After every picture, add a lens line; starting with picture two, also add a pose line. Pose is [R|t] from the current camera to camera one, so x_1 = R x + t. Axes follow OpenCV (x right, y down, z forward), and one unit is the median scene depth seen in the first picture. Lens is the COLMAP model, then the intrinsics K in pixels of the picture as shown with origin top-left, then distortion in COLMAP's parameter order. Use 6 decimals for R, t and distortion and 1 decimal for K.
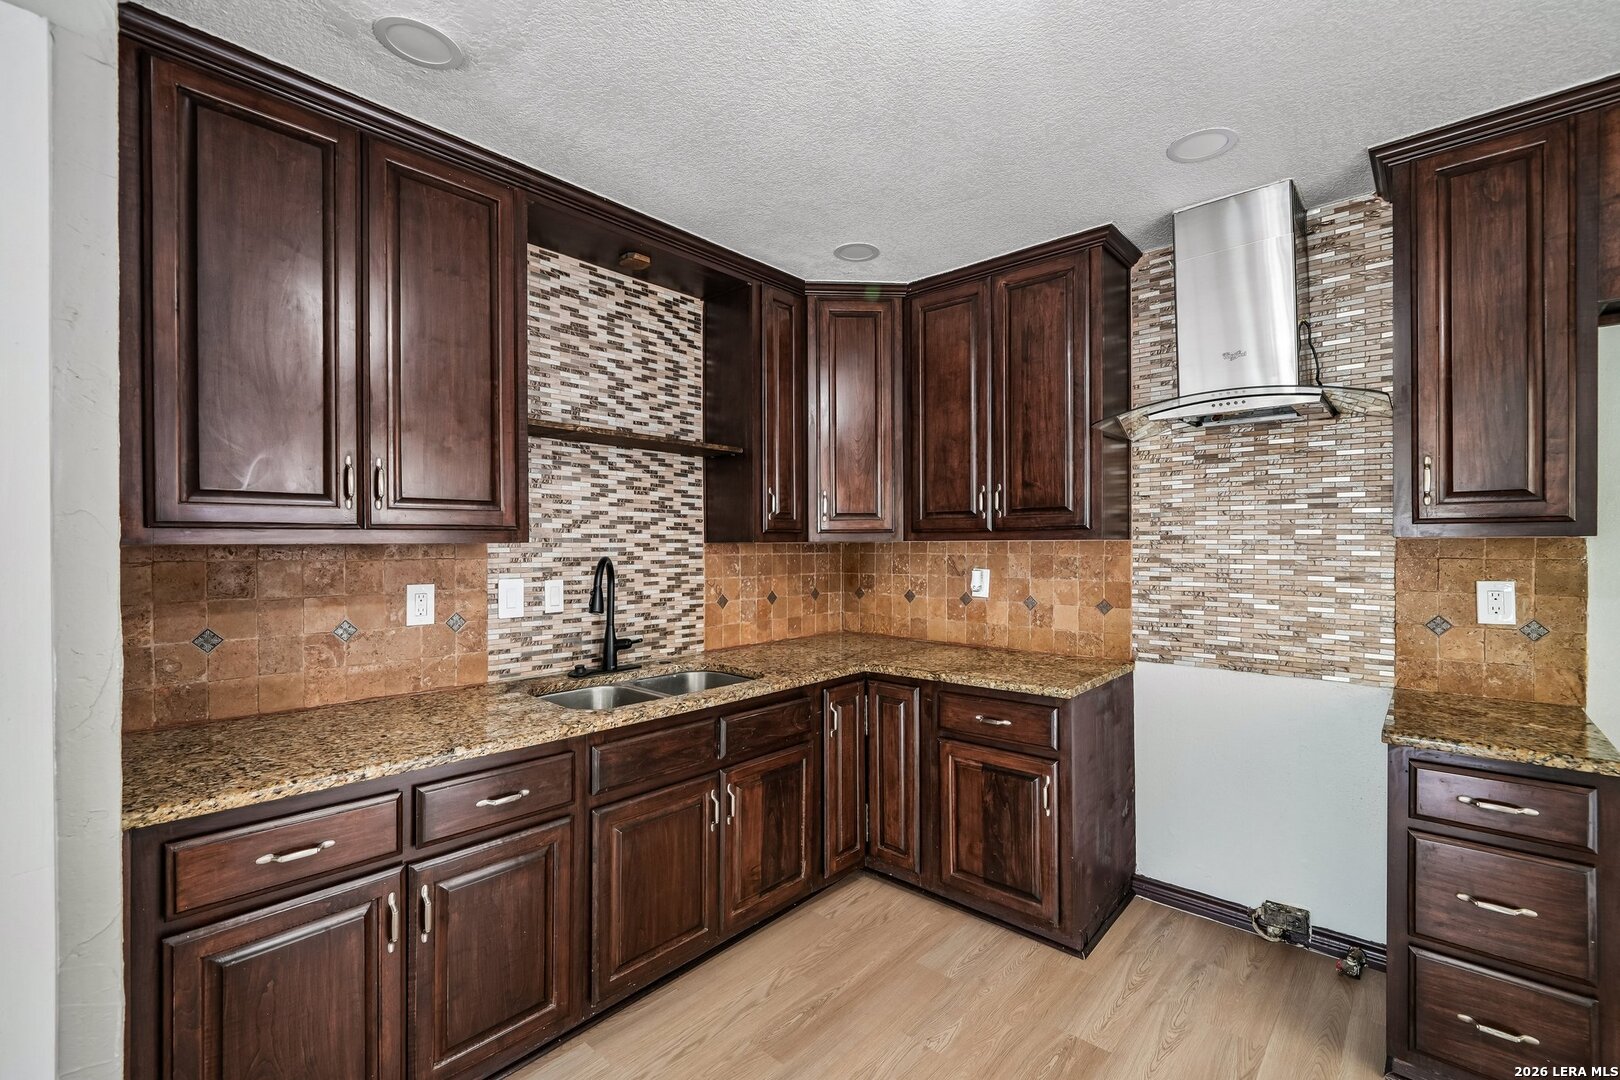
lens RADIAL K [[691.6, 0, 811.7], [0, 691.6, 546.7], [0, 0, 1]] dist [-0.009753, 0.003200]
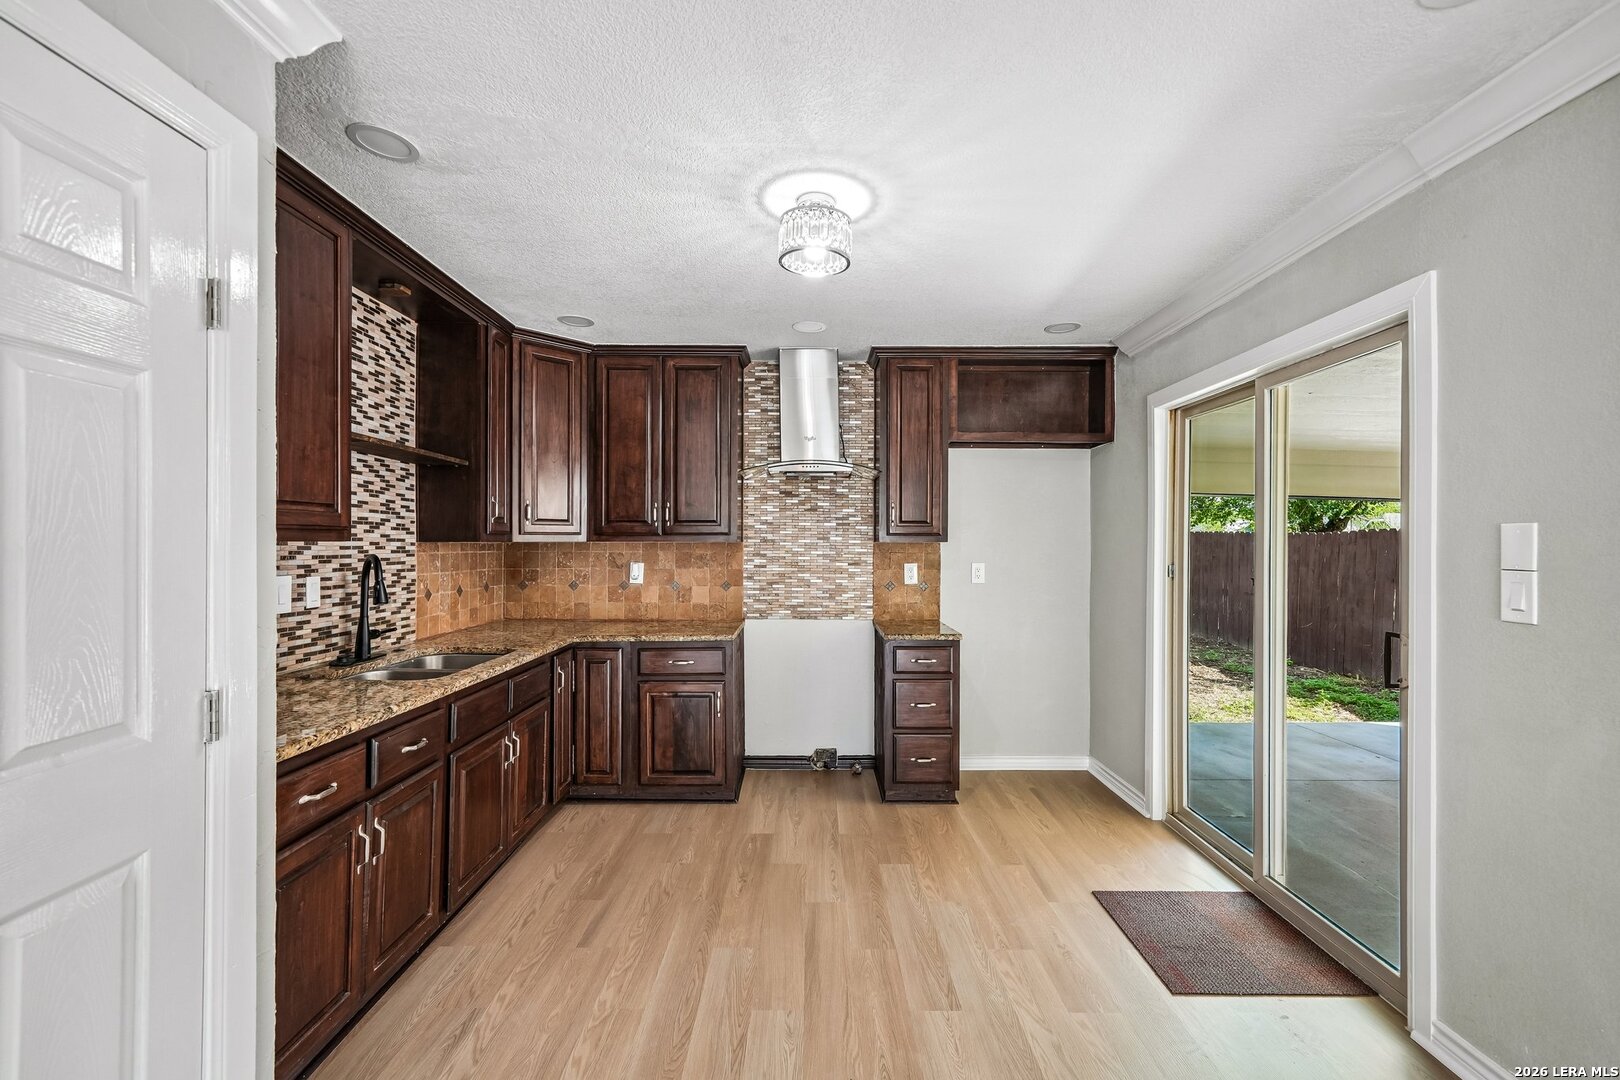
lens RADIAL K [[691.6, 0, 805.9], [0, 691.6, 542.2], [0, 0, 1]] dist [-0.009753, 0.003200]
pose [[0.745073, 0.006239, 0.666953, -0.517214], [-0.002457, 0.999975, -0.006610, 0.000800], [-0.666978, 0.003286, 0.745070, -0.281930]]
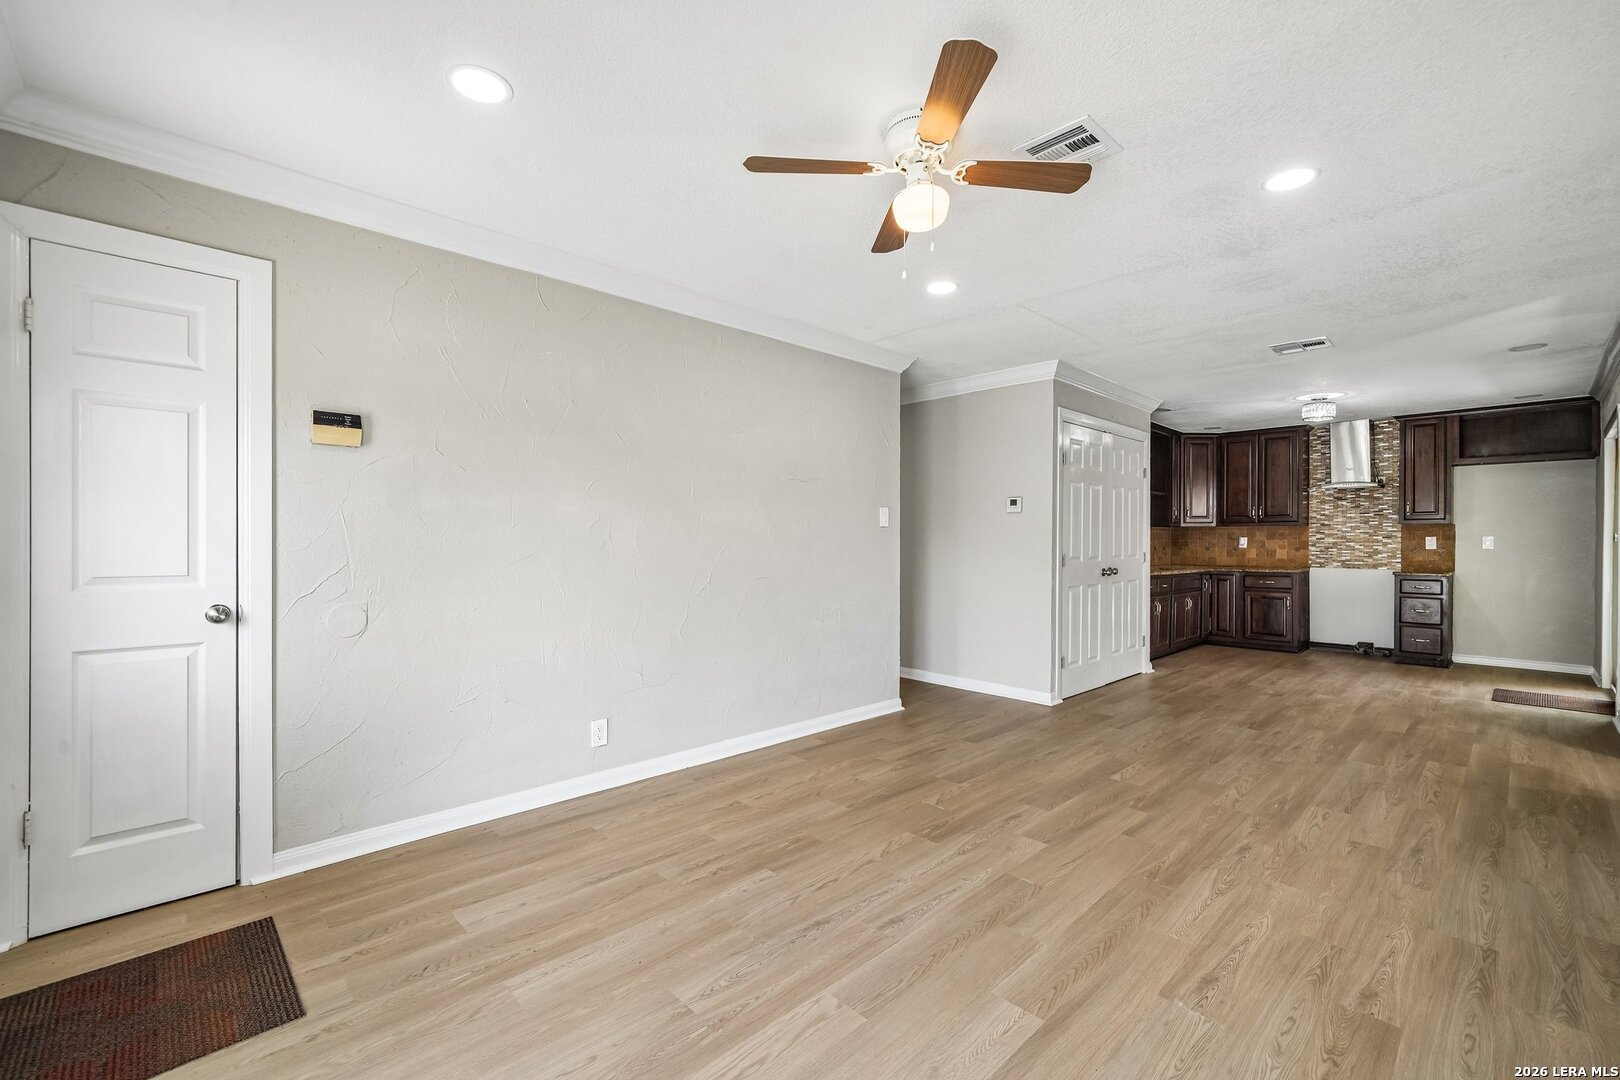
lens RADIAL K [[691.6, 0, 801.2], [0, 691.6, 540.3], [0, 0, 1]] dist [-0.009753, 0.003200]
pose [[0.997219, 0.008652, -0.074016, -1.574991], [-0.008839, 0.999959, -0.002193, 0.083765], [0.073994, 0.002841, 0.997255, -2.215346]]
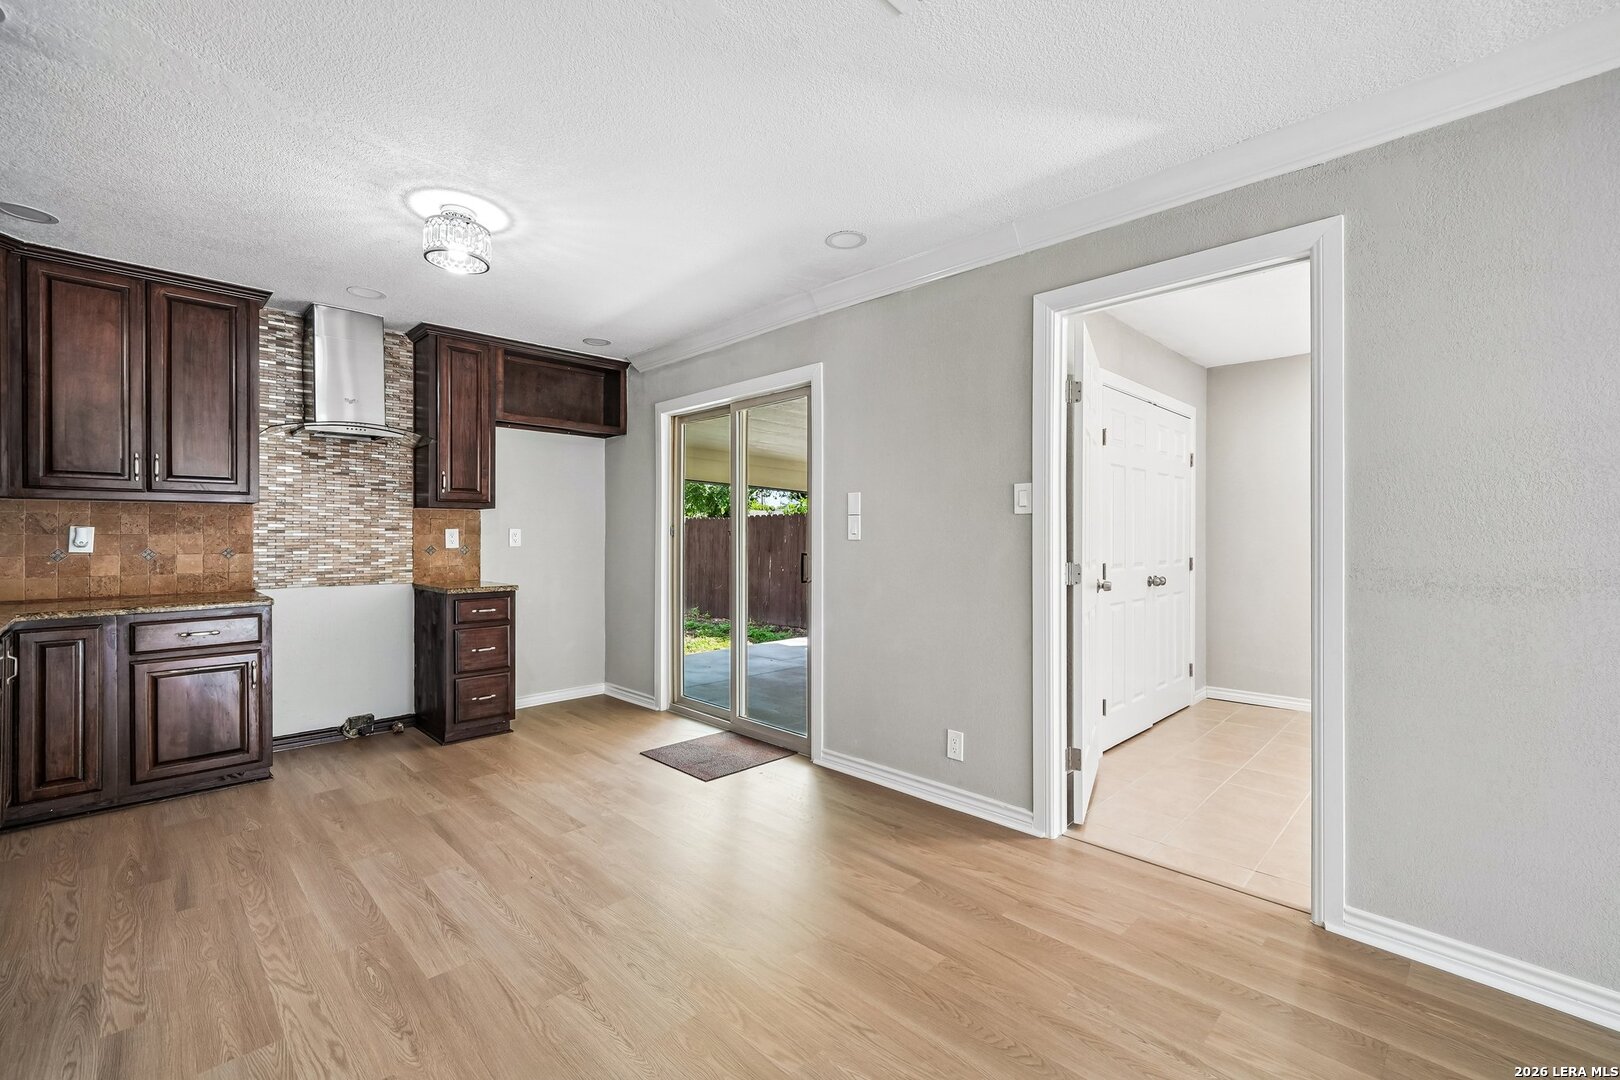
lens RADIAL K [[691.6, 0, 814.9], [0, 691.6, 534.3], [0, 0, 1]] dist [-0.009753, 0.003200]
pose [[0.046312, 0.006560, 0.998905, -0.972238], [0.003257, 0.999972, -0.006718, 0.070745], [-0.998922, 0.003565, 0.046289, -0.232357]]
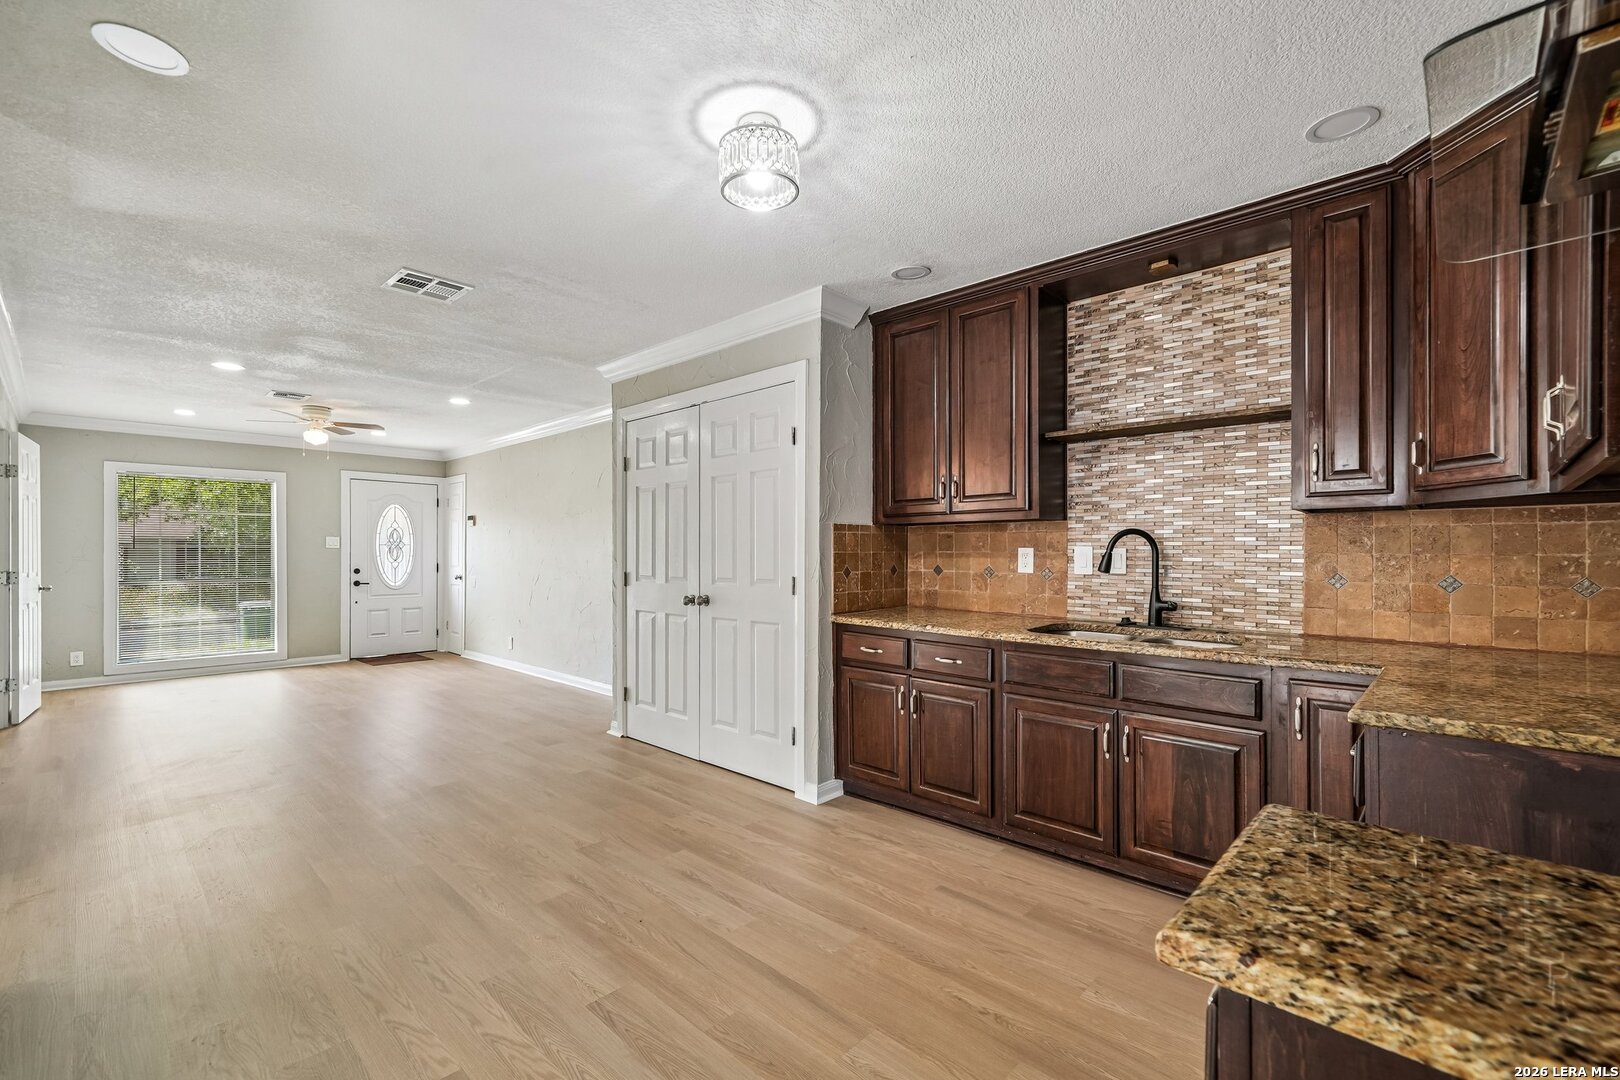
lens RADIAL K [[691.6, 0, 816.6], [0, 691.6, 549.3], [0, 0, 1]] dist [-0.009753, 0.003200]
pose [[-0.010869, -0.001748, -0.999939, 0.915273], [-0.004192, 0.999990, -0.001702, 0.055113], [0.999932, 0.004173, -0.010876, 0.462274]]
